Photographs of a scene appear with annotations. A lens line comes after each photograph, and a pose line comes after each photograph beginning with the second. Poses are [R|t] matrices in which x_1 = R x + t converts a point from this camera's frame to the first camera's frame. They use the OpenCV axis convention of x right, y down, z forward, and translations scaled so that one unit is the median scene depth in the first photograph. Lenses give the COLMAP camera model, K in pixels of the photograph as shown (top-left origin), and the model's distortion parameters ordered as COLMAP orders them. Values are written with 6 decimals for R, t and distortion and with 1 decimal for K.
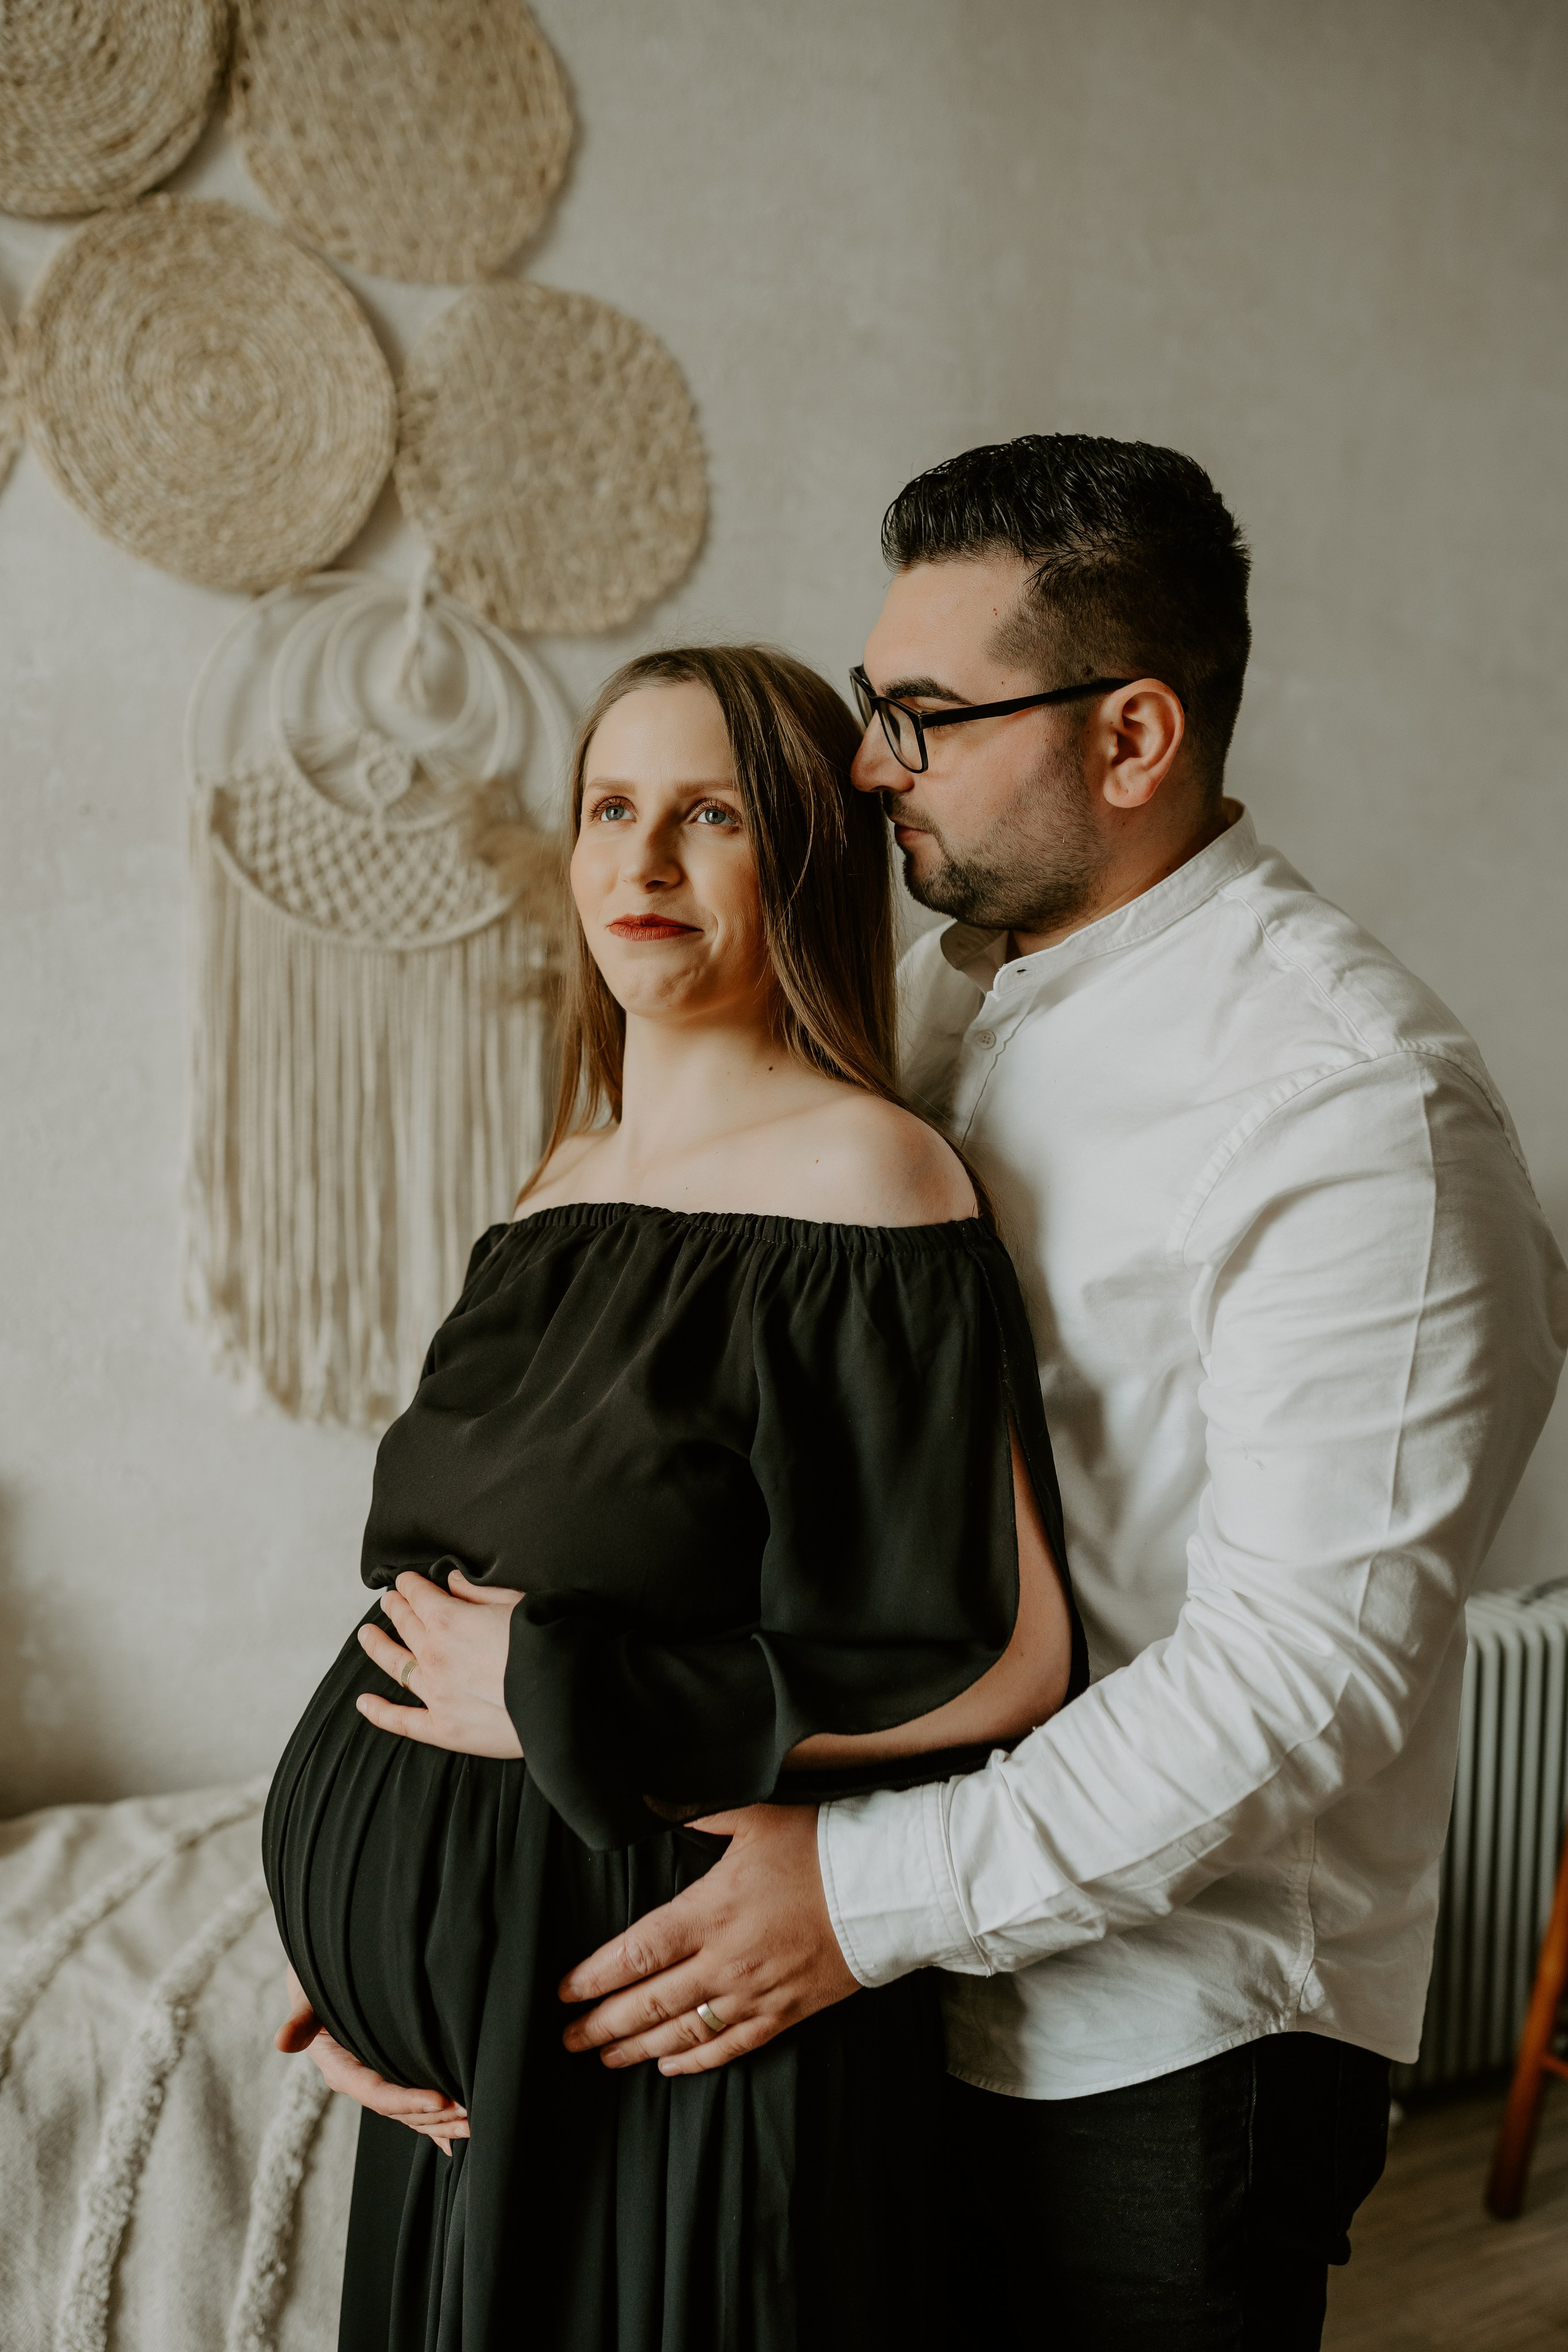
lens RADIAL K [[2364.5, 0, 785.6], [0, 2364.5, 1181.9], [0, 0, 1]] dist [-0.027331, 0.000000]
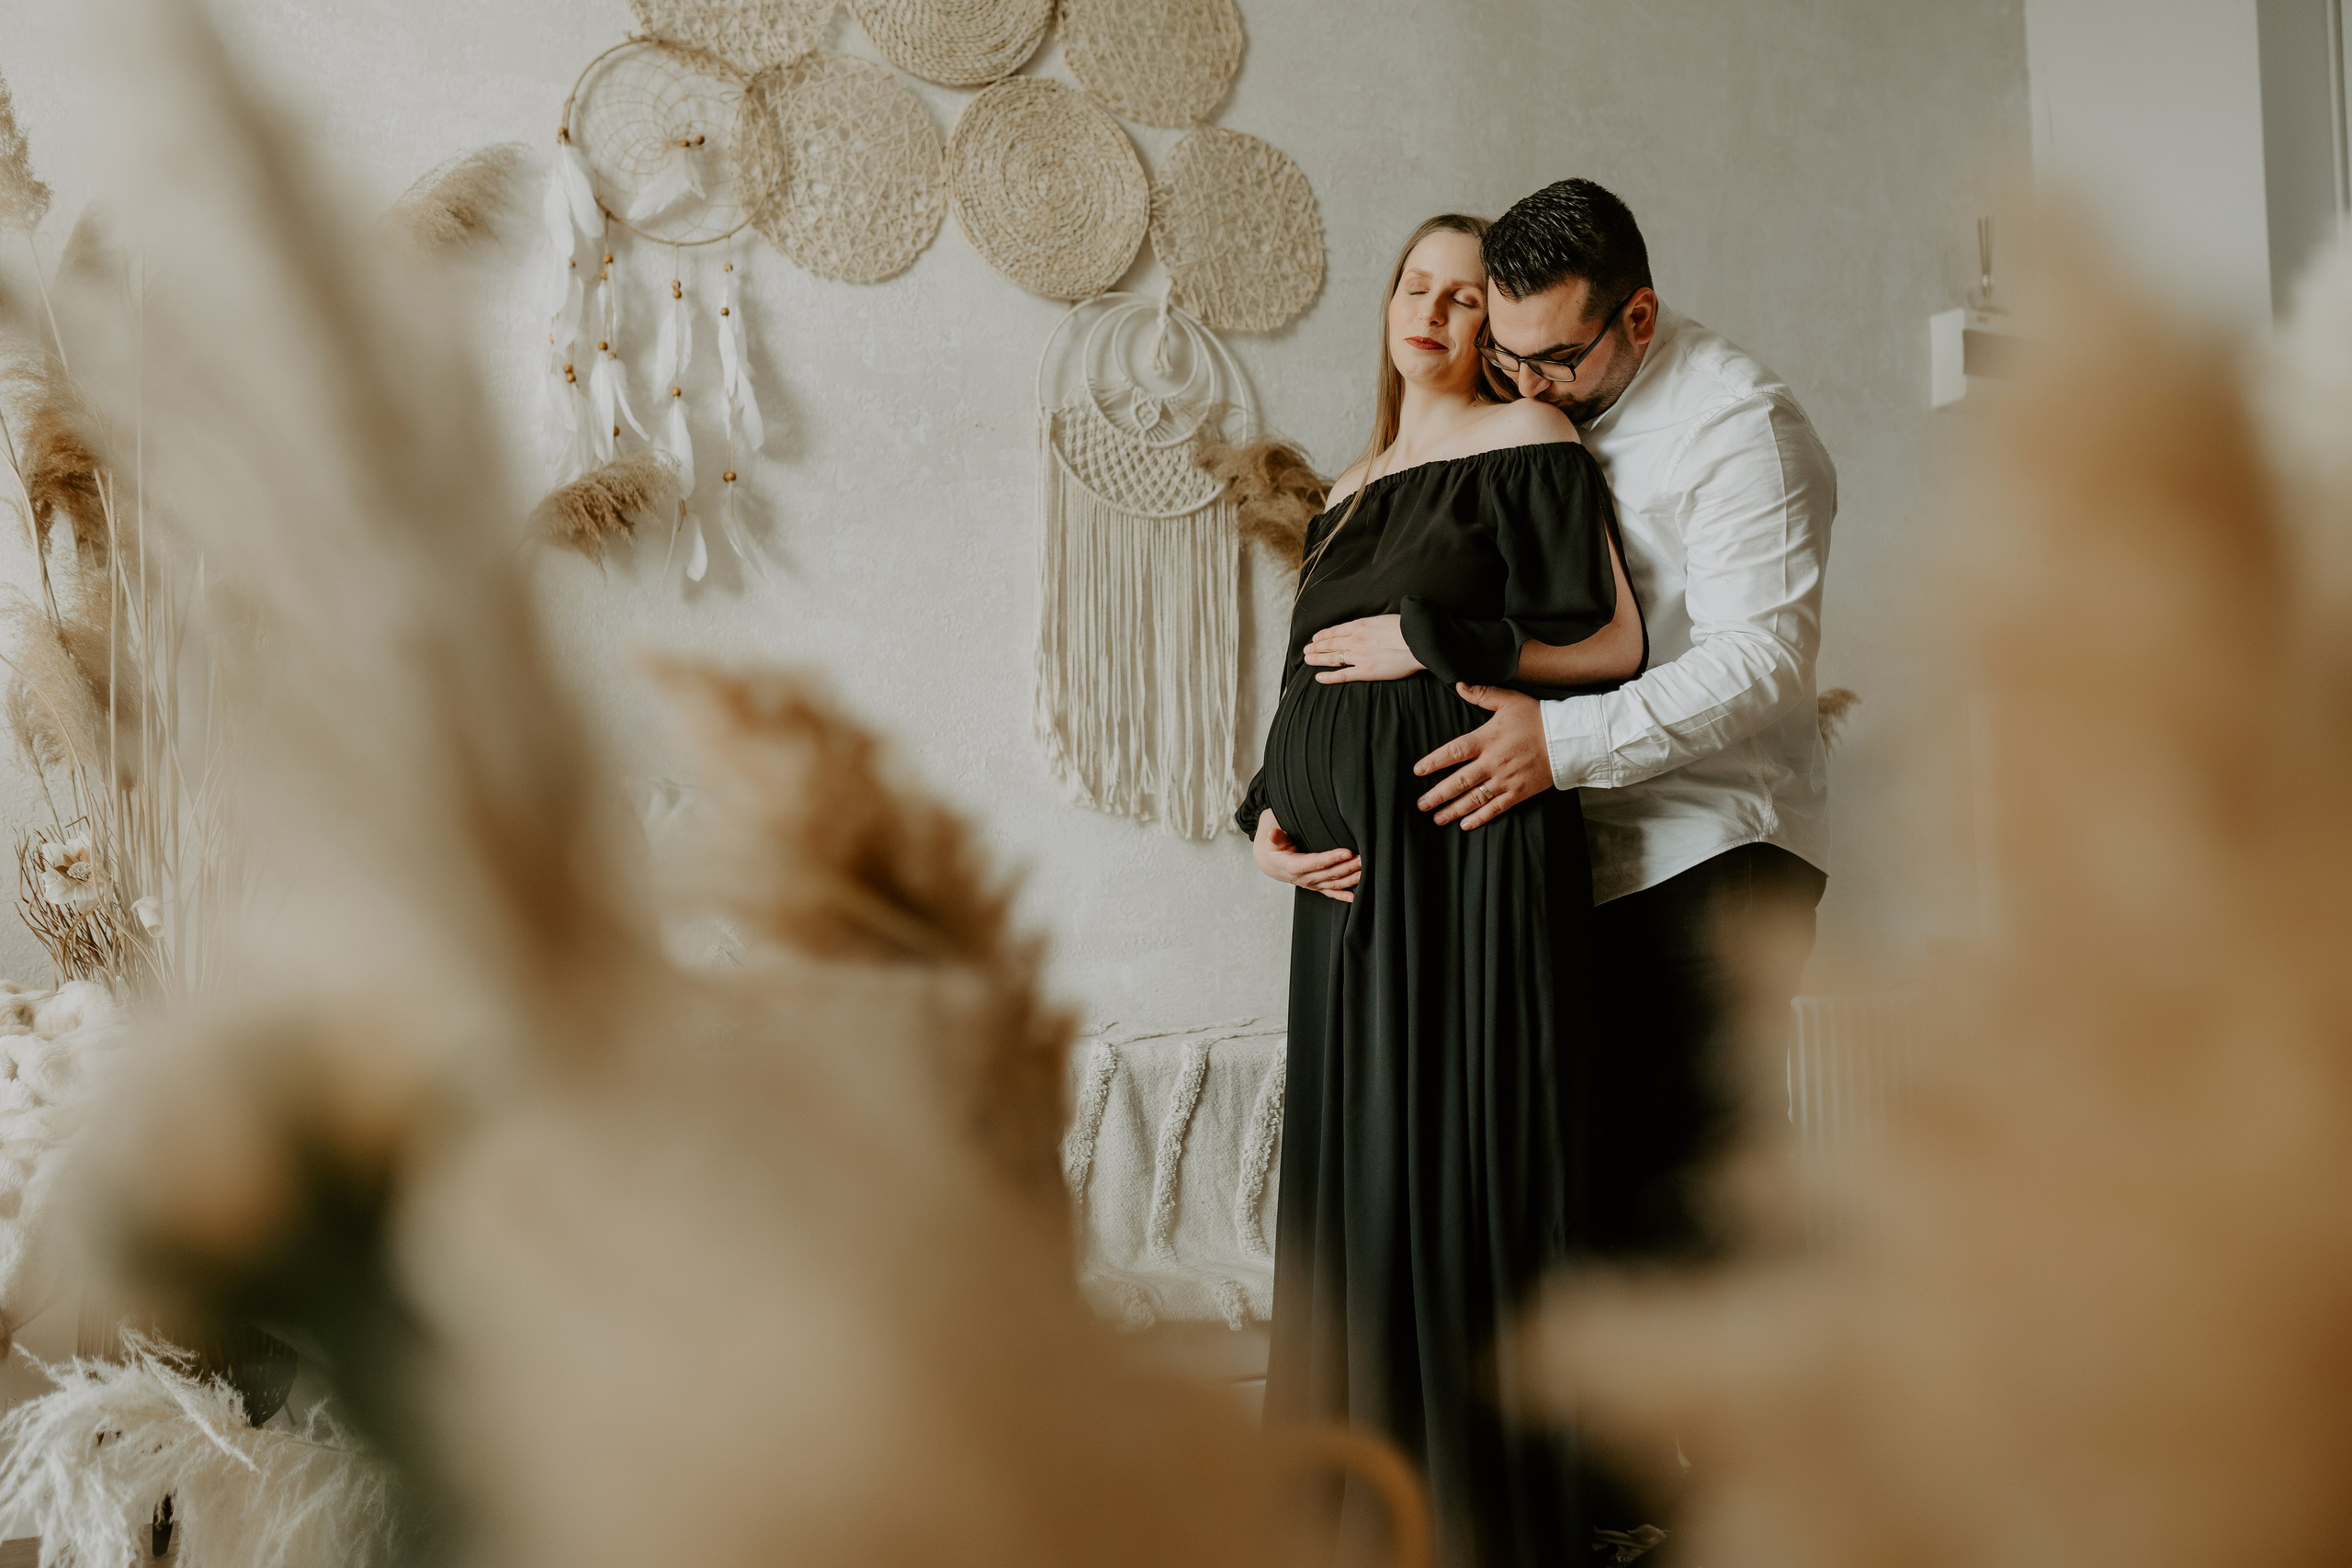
lens RADIAL K [[2364.3, 0, 1187.8], [0, 2364.3, 751.2], [0, 0, 1]] dist [-0.027331, 0.000000]
pose [[0.999440, -0.024891, 0.022374, -0.191946], [0.028231, 0.986039, -0.164105, 0.344465], [-0.017977, 0.164644, 0.986189, -0.604164]]
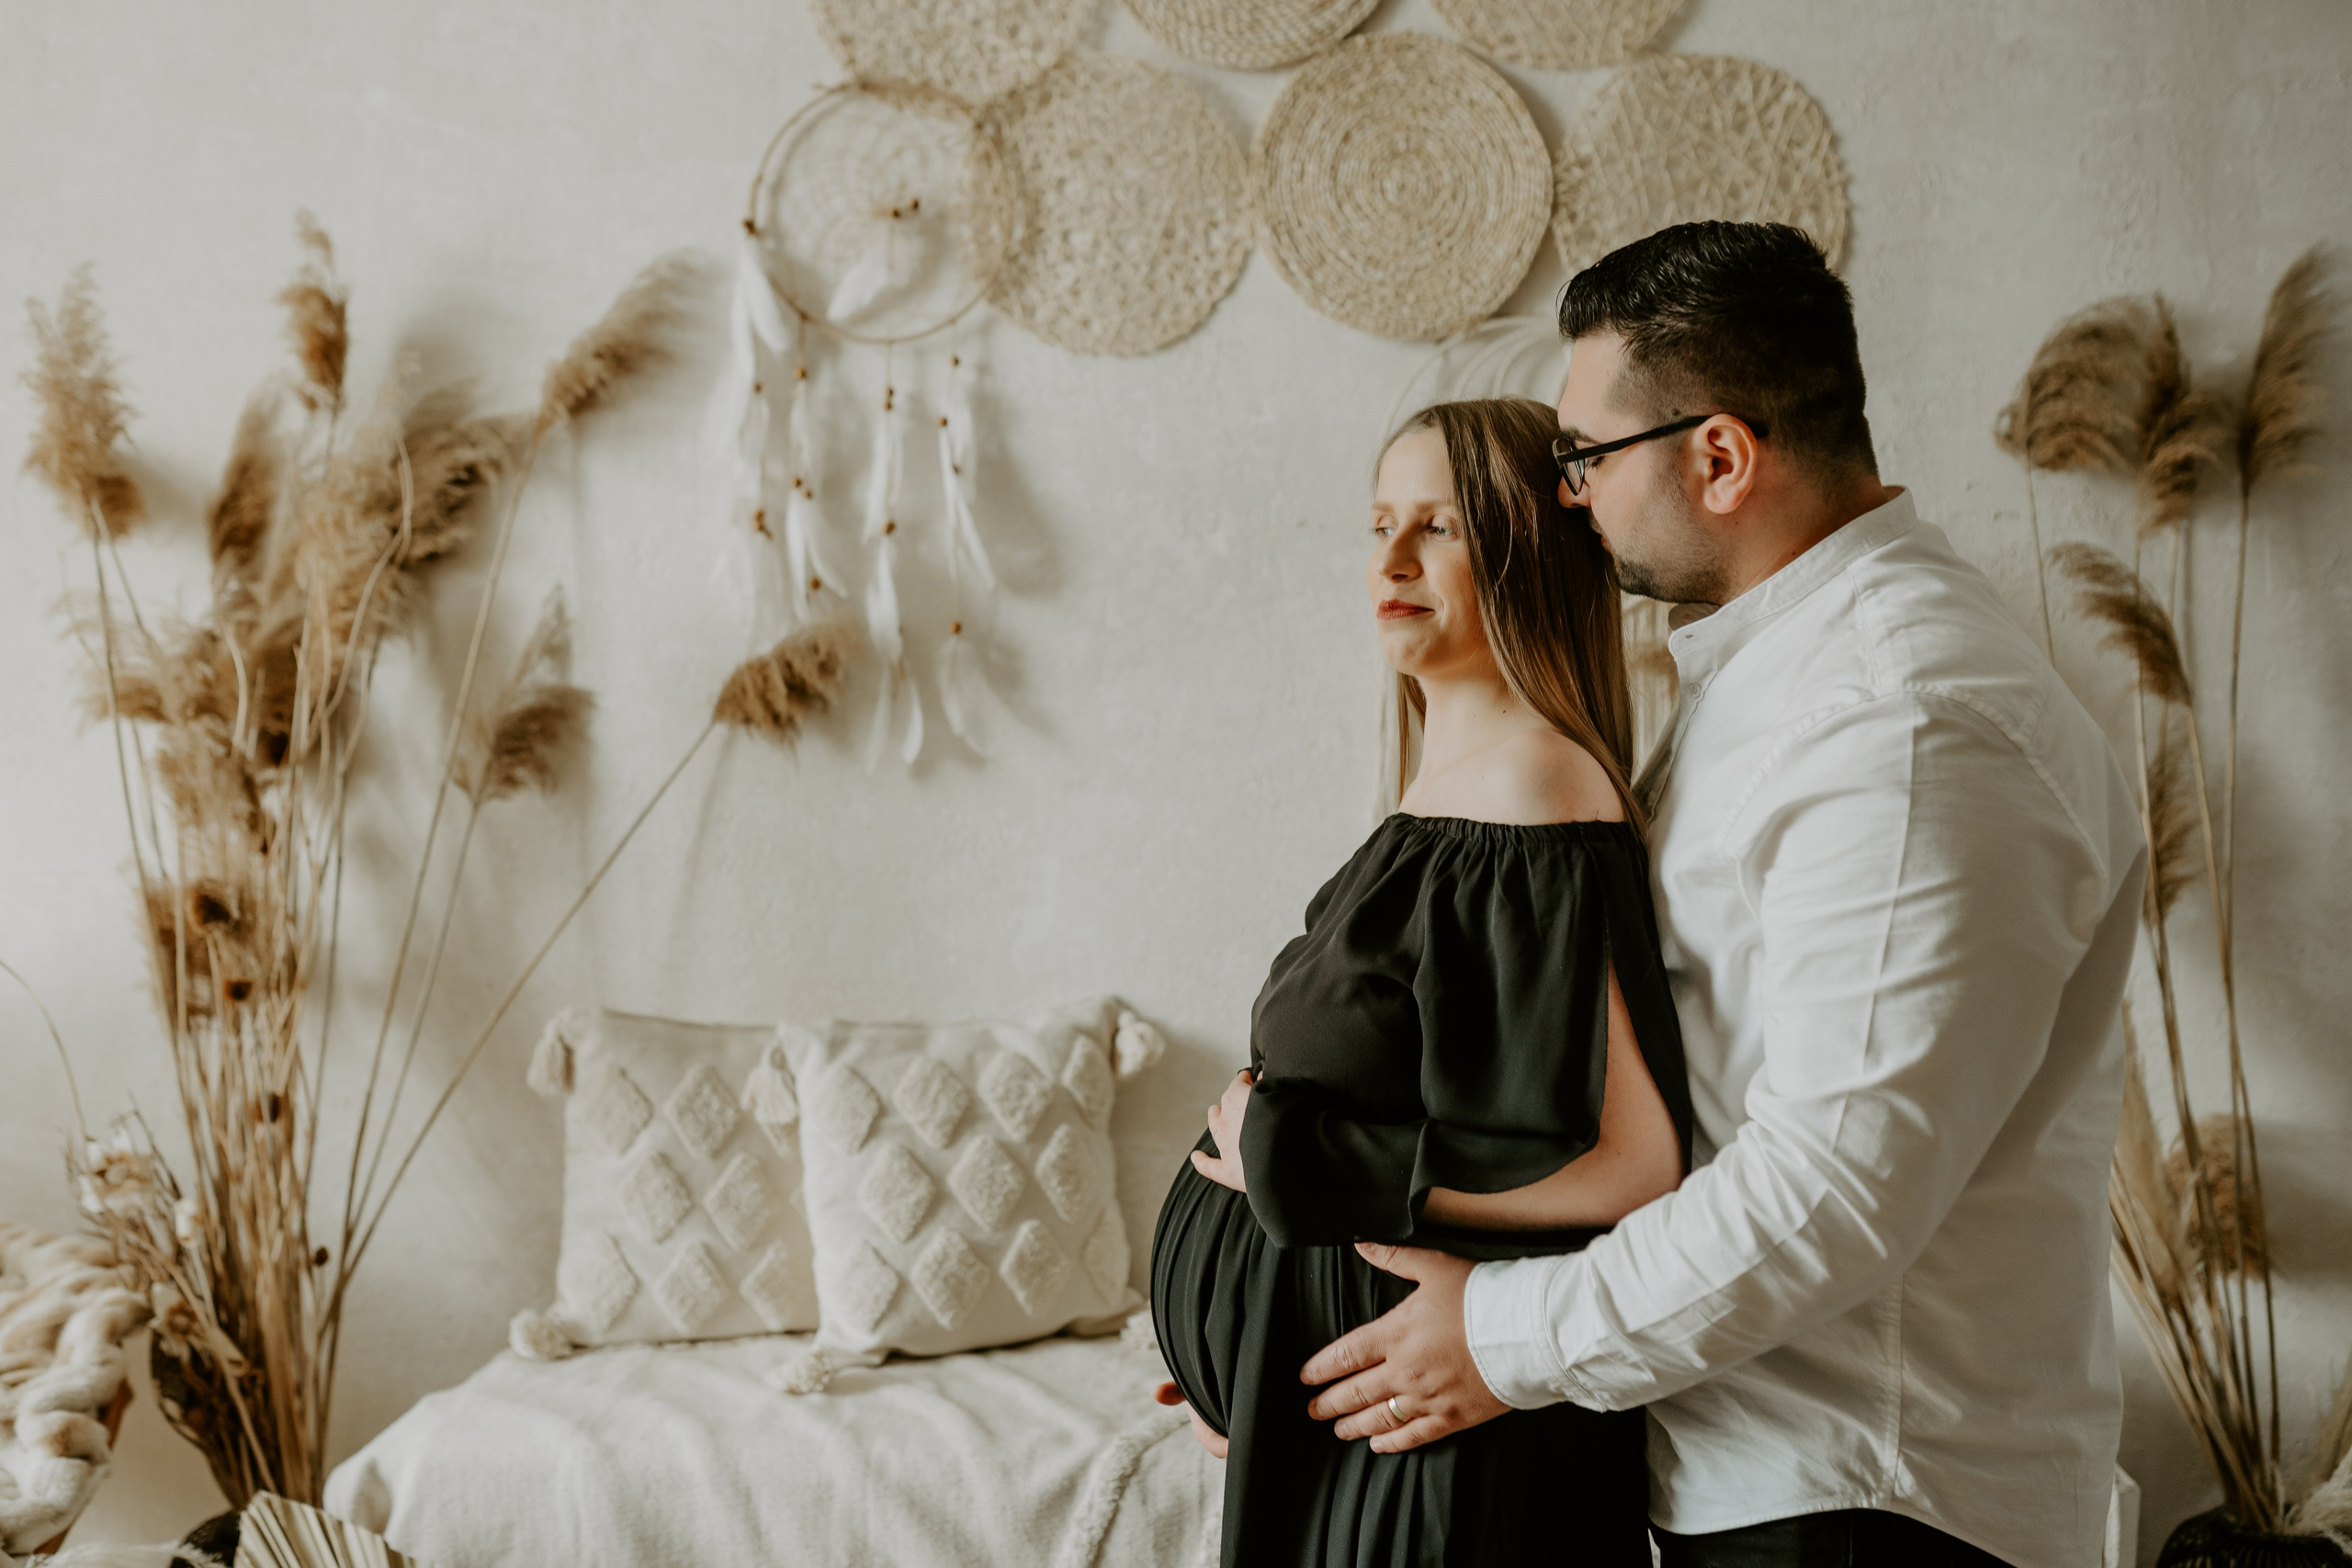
lens RADIAL K [[2364.3, 0, 1099.6], [0, 2364.3, 782.0], [0, 0, 1]] dist [-0.027331, 0.000000]
pose [[0.854651, 0.009049, -0.519124, 0.270883], [-0.027291, 0.999249, -0.027511, 0.018589], [0.518485, 0.037680, 0.854256, -0.135832]]
